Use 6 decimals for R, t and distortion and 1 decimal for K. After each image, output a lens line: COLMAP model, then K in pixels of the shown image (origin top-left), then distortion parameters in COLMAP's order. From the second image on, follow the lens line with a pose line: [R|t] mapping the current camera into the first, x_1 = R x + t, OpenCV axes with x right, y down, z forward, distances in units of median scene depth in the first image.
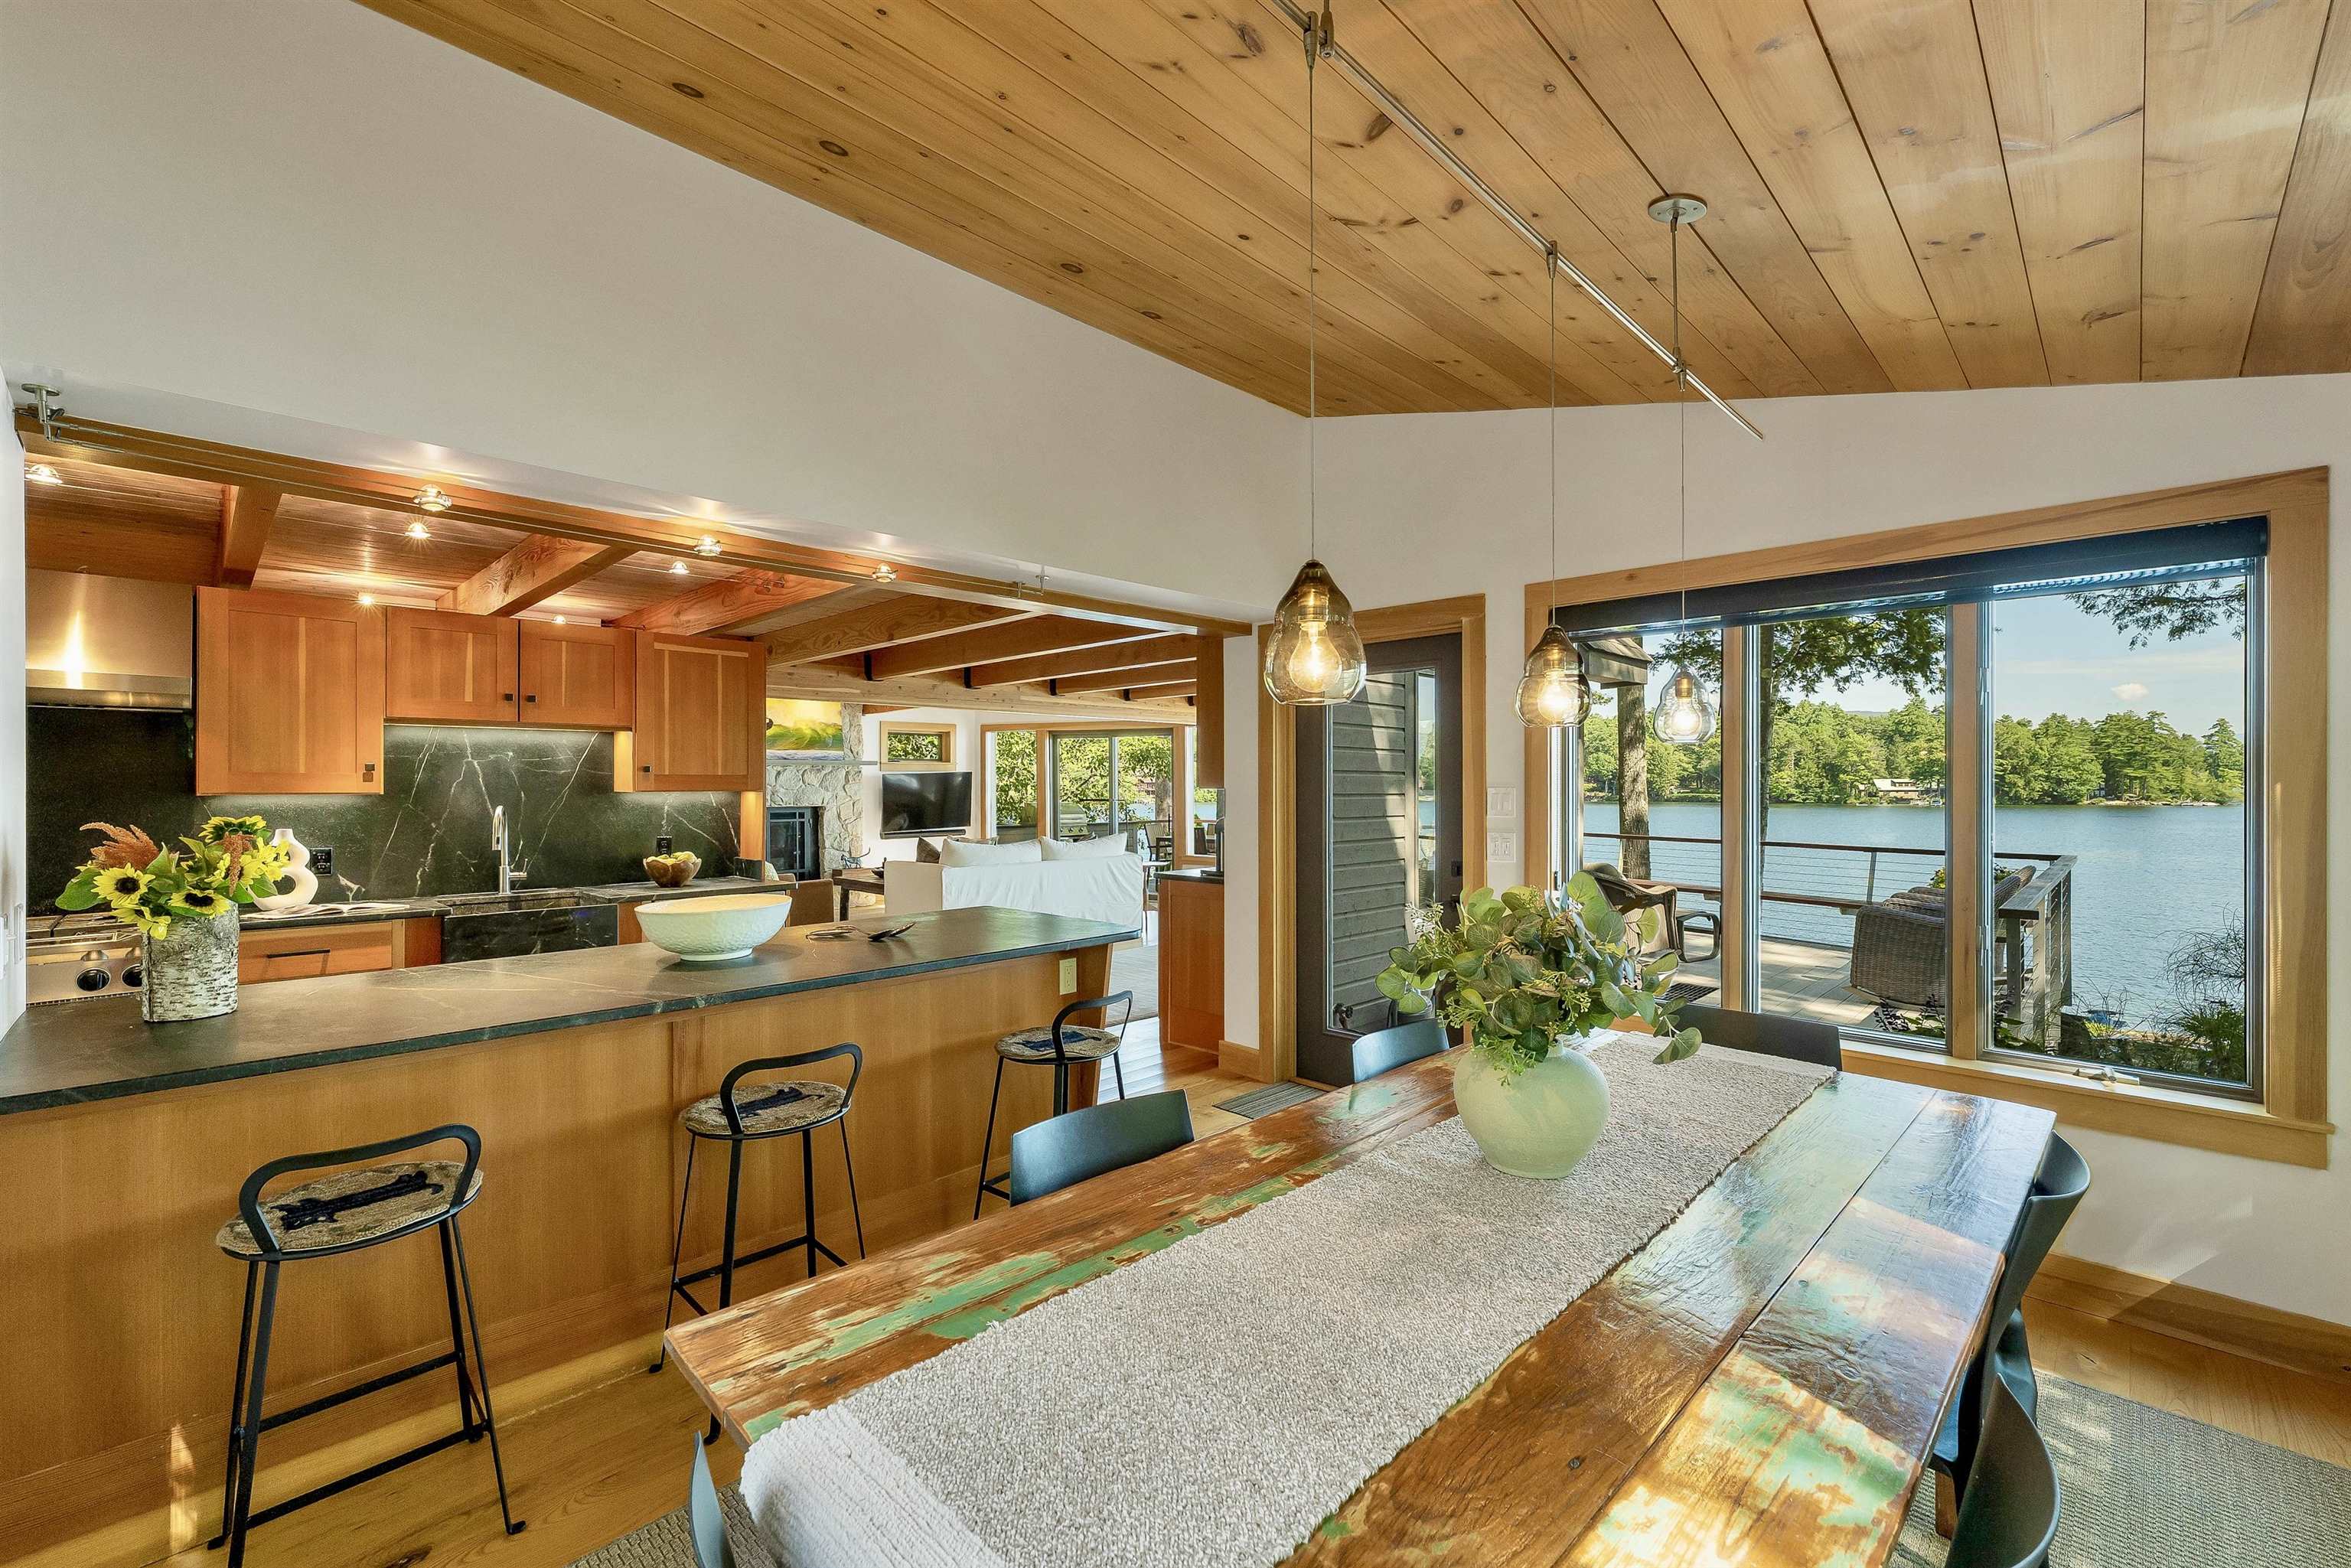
lens RADIAL K [[973.6, 0, 1183.6], [0, 973.6, 774.9], [0, 0, 1]] dist [-0.000967, 0.001013]
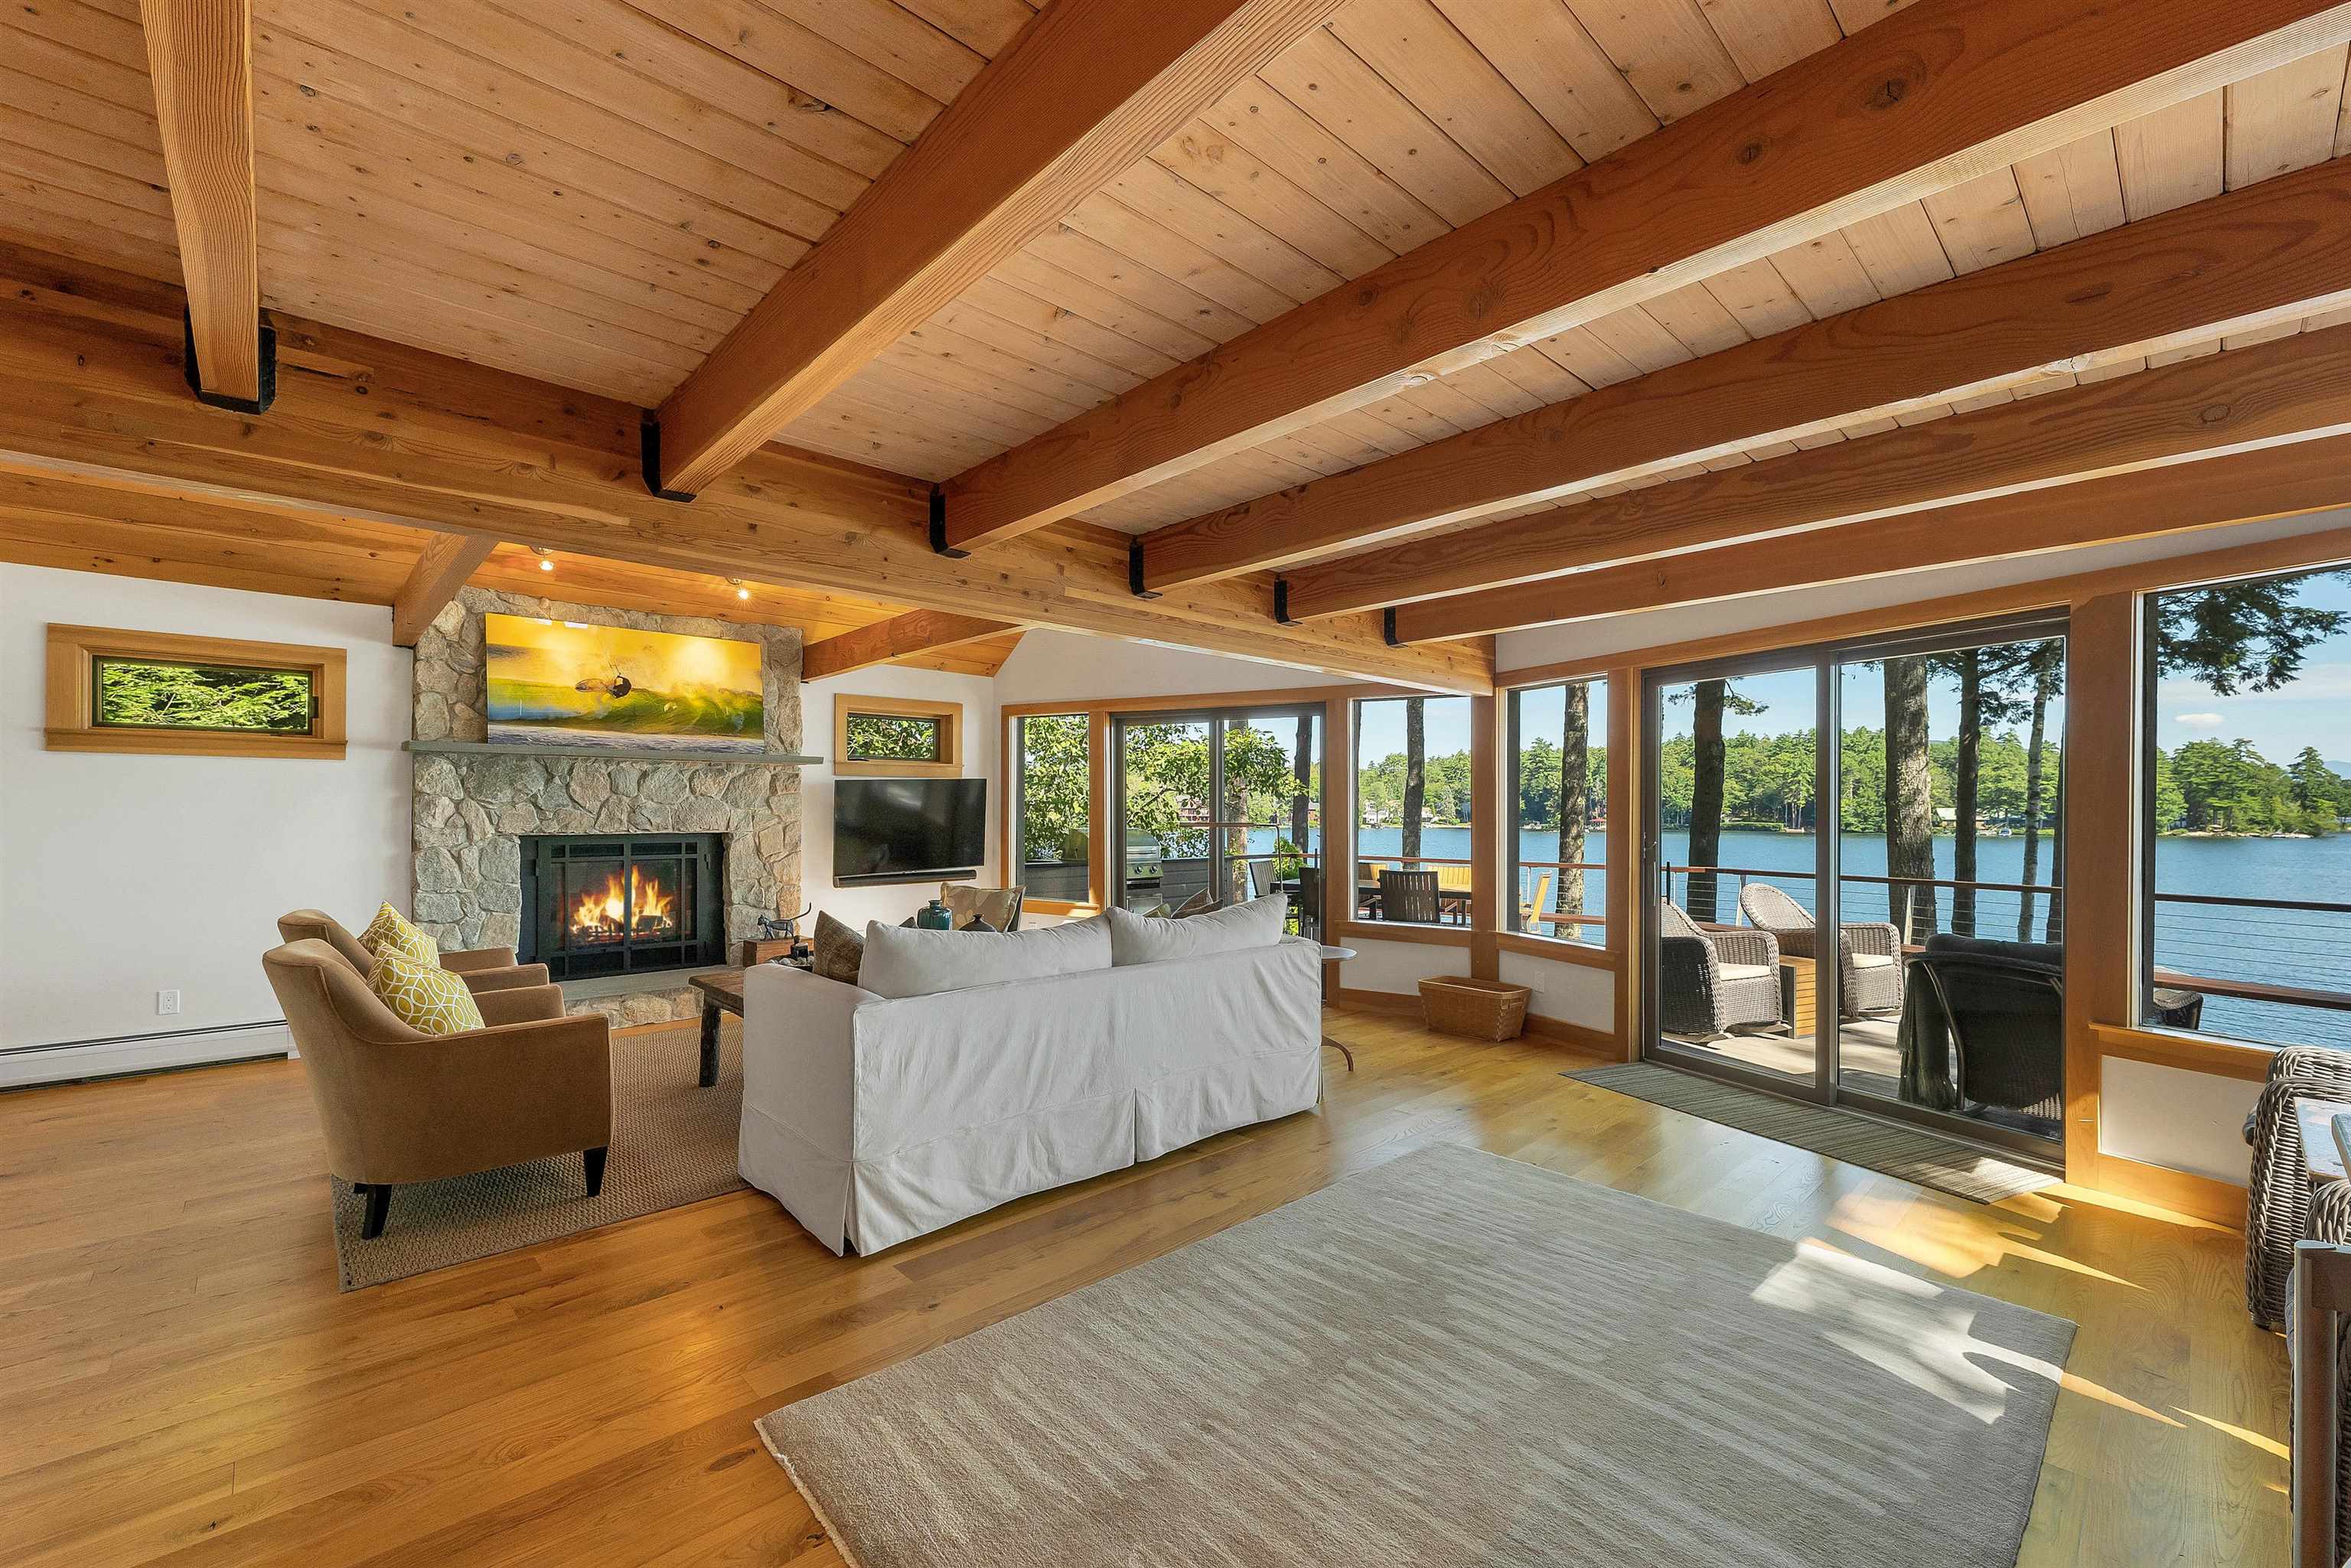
lens RADIAL K [[973.6, 0, 1184.3], [0, 973.6, 796.0], [0, 0, 1]] dist [-0.000967, 0.001013]
pose [[0.999133, 0.004503, -0.041382, -0.072285], [-0.004692, 0.999979, -0.004453, 0.011426], [0.041361, 0.004643, 0.999133, 0.426650]]
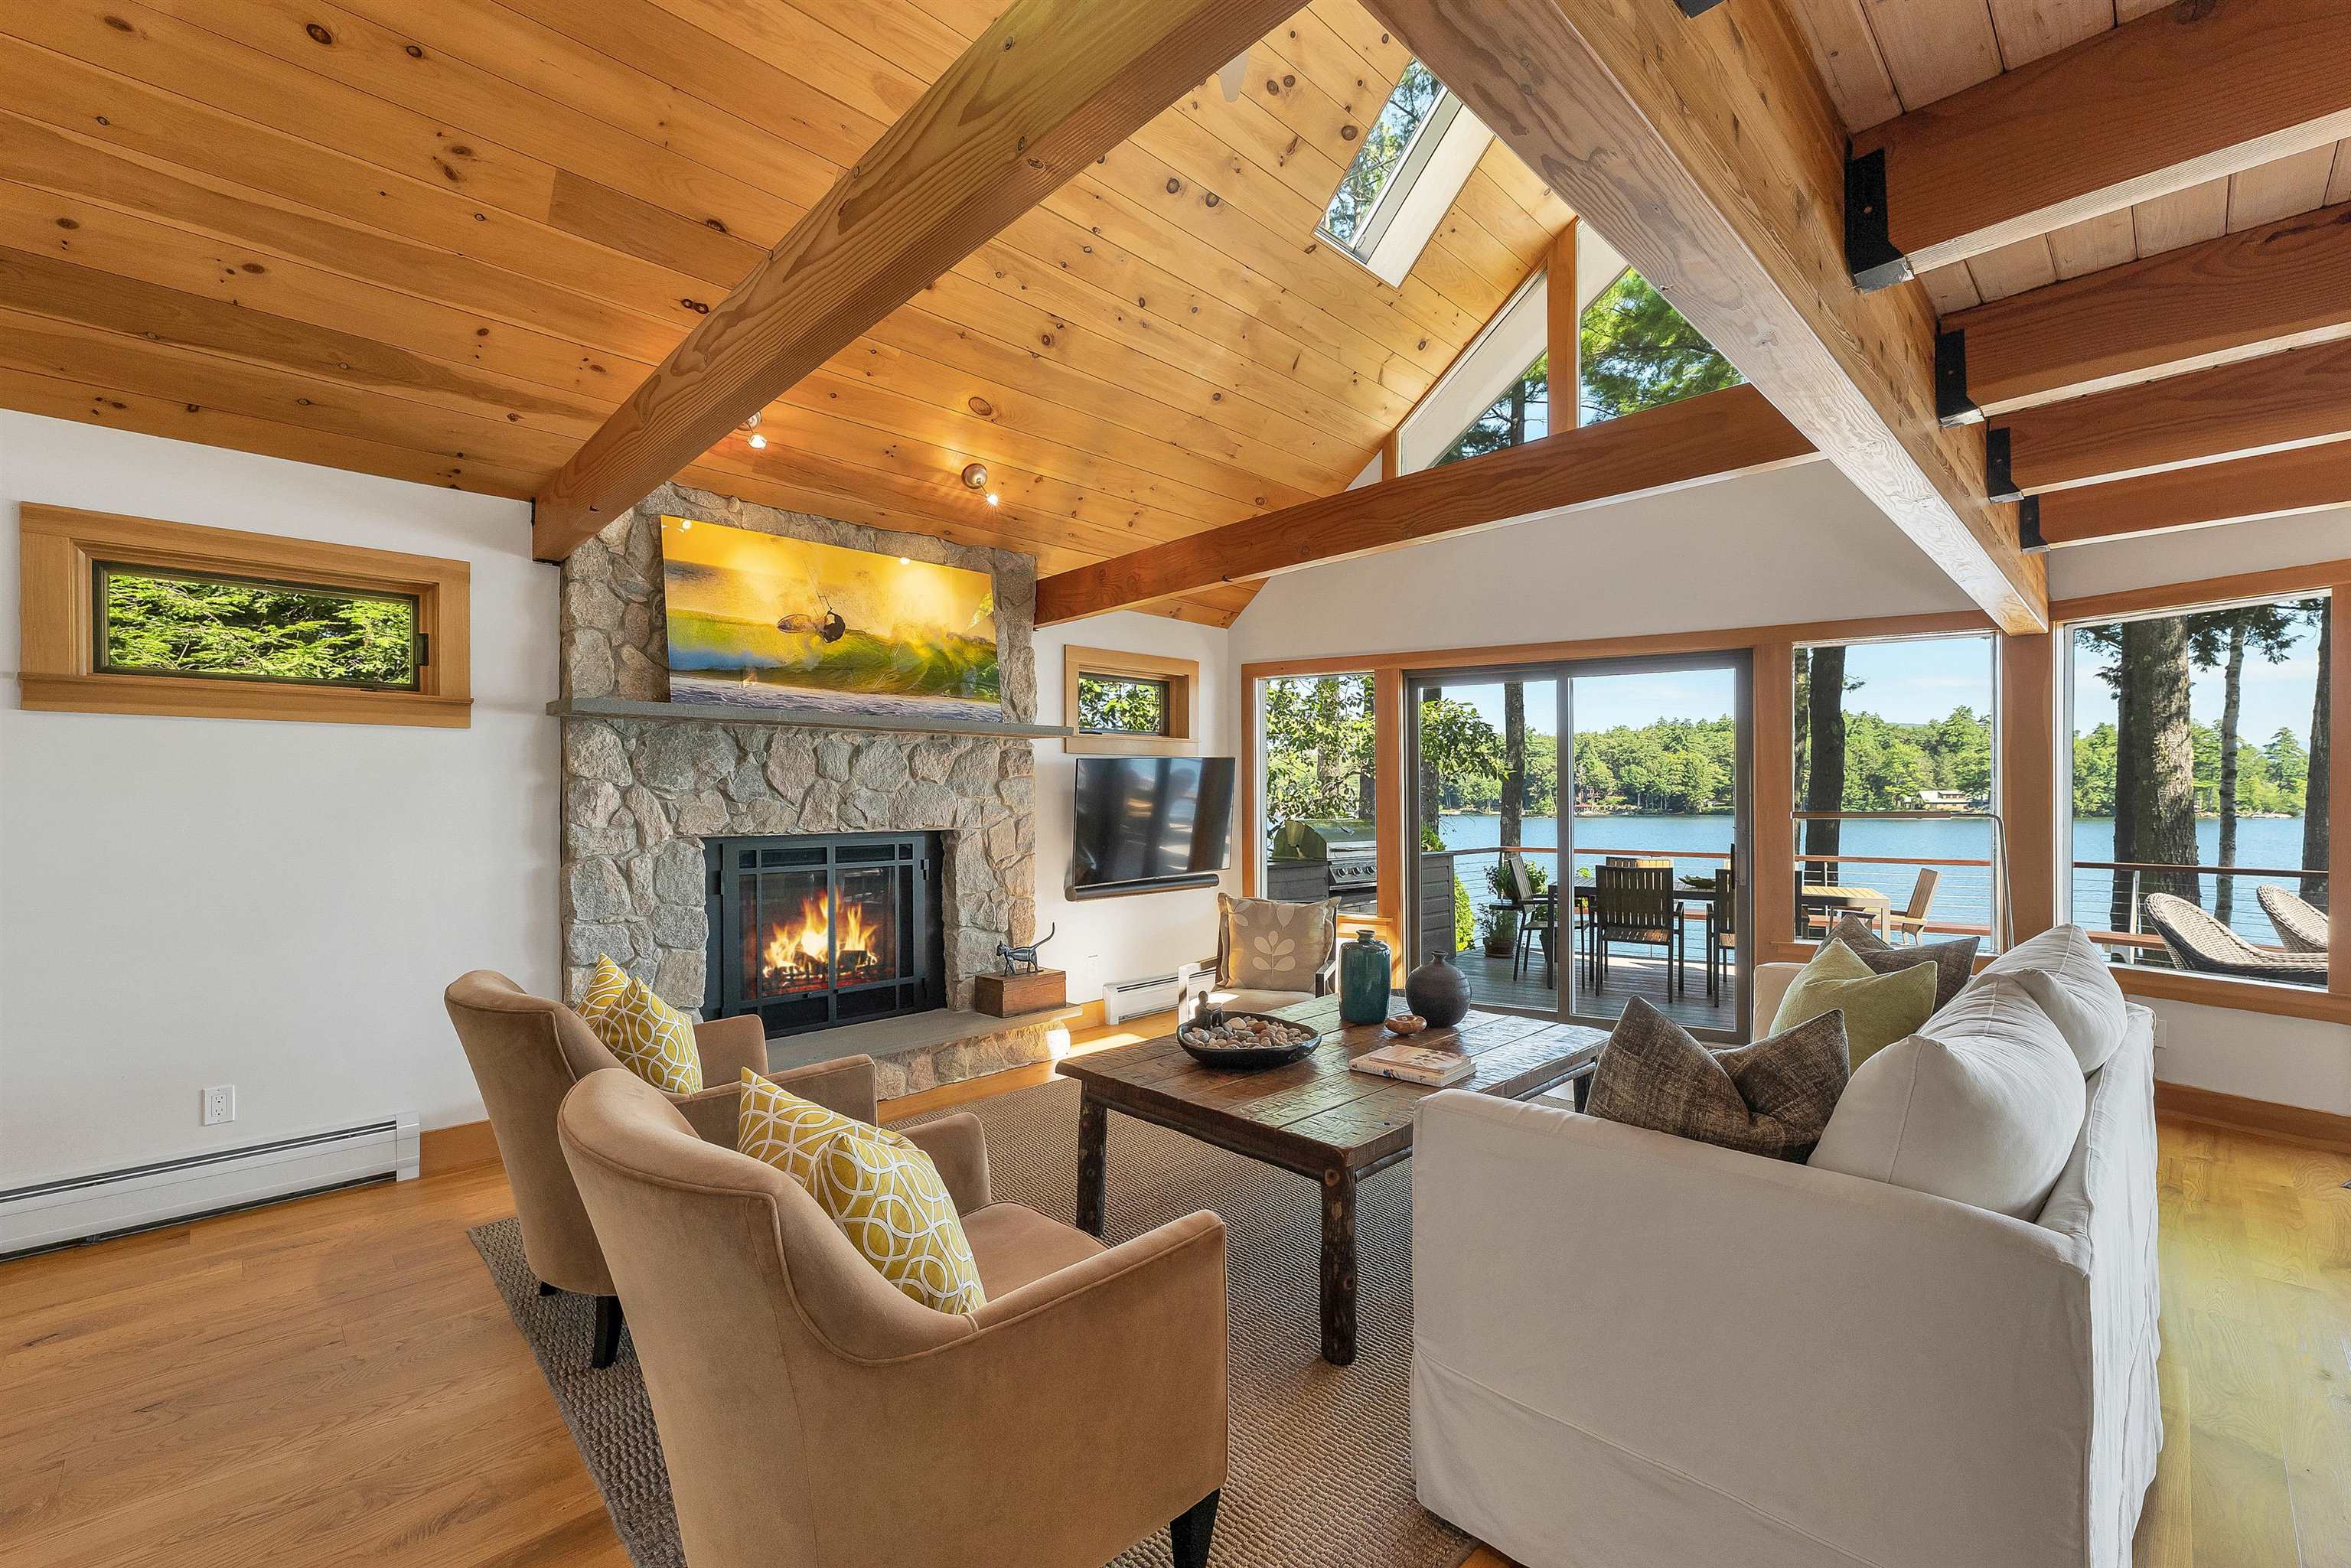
lens RADIAL K [[973.6, 0, 1166.1], [0, 973.6, 789.6], [0, 0, 1]] dist [-0.000967, 0.001013]
pose [[0.999598, -0.002277, -0.028267, -0.264849], [0.002305, 0.999997, 0.000959, 0.014060], [0.028265, -0.001024, 0.999600, 0.572791]]
